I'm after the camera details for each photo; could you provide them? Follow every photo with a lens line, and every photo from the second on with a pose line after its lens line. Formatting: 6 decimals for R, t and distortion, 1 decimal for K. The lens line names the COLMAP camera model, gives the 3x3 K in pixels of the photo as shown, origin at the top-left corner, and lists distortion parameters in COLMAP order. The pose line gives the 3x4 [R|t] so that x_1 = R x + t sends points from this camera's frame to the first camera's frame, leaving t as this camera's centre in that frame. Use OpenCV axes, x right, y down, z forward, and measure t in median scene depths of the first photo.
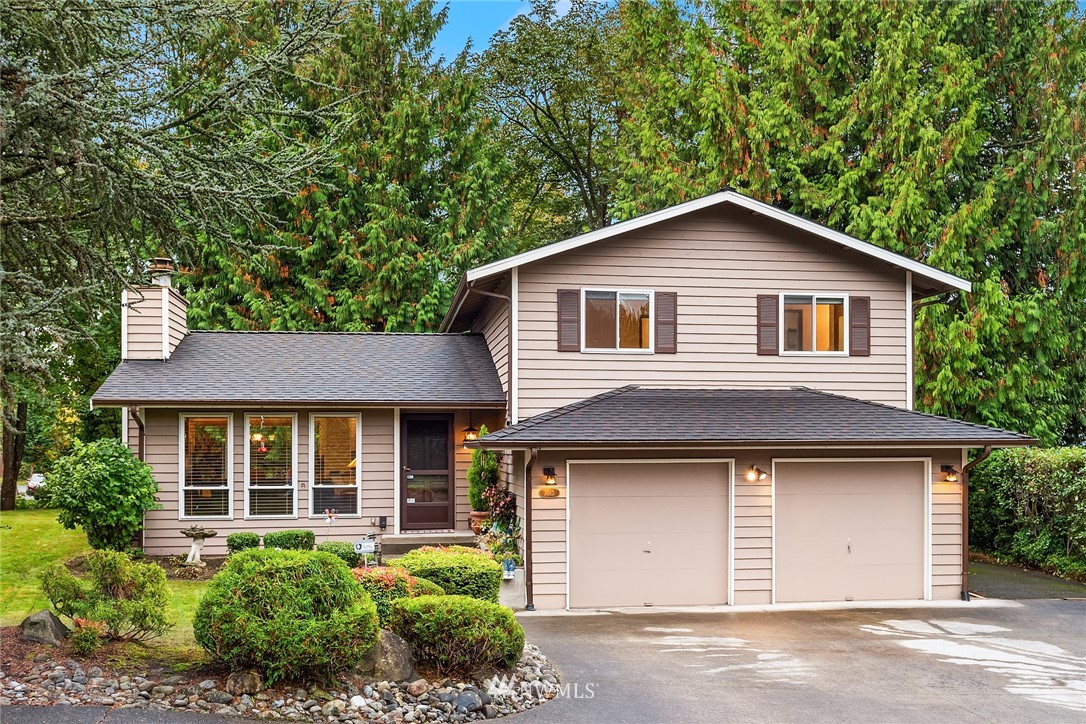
lens RADIAL K [[1156.4, 0, 558.3], [0, 1156.4, 415.1], [0, 0, 1]] dist [-0.002426, 0.000000]
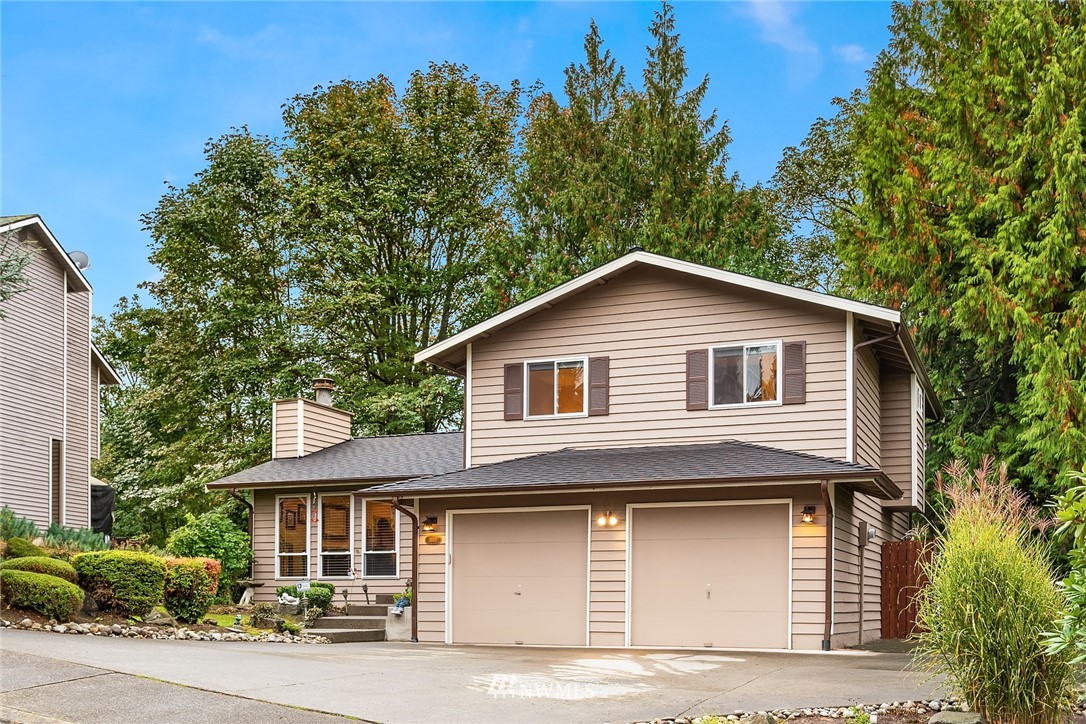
lens RADIAL K [[1156.4, 0, 550.5], [0, 1156.4, 560.0], [0, 0, 1]] dist [-0.002426, 0.000000]
pose [[0.858063, -0.013168, -0.513375, 0.561270], [0.008949, 0.999903, -0.010689, 0.083741], [0.513466, 0.004578, 0.858098, 0.075387]]
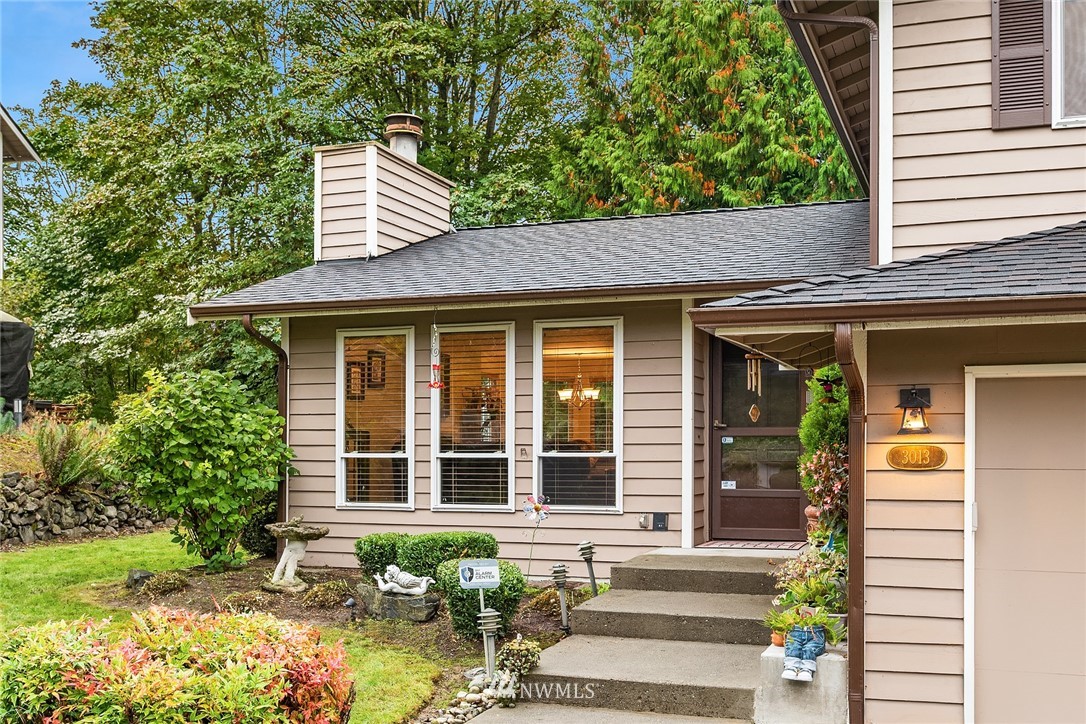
lens RADIAL K [[1156.4, 0, 560.0], [0, 1156.4, 422.5], [0, 0, 1]] dist [-0.002426, 0.000000]
pose [[0.879319, -0.007936, -0.476166, 0.057321], [0.008803, 0.999961, -0.000409, 0.046640], [0.476151, -0.003832, 0.879355, 0.519648]]
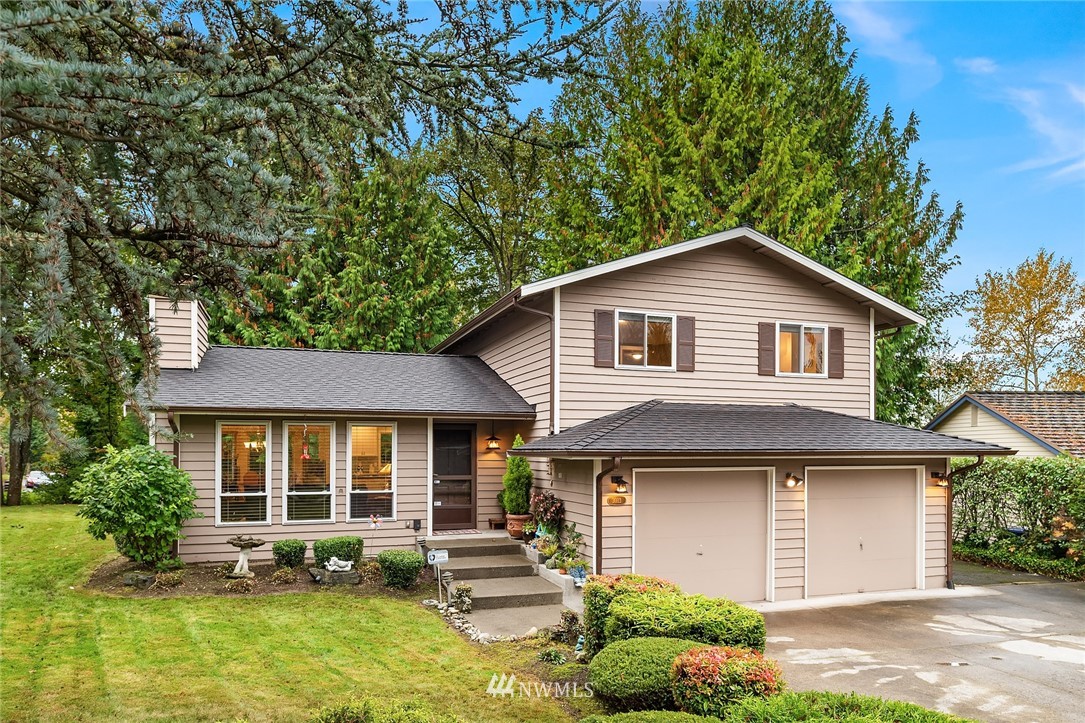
lens RADIAL K [[754.1, 0, 555.6], [0, 754.1, 434.3], [0, 0, 1]] dist [-0.005648, -0.005245]
pose [[0.982227, 0.007674, 0.187541, -0.157303], [-0.008722, 0.999951, 0.004763, 0.004614], [-0.187495, -0.006314, 0.982245, 0.293917]]
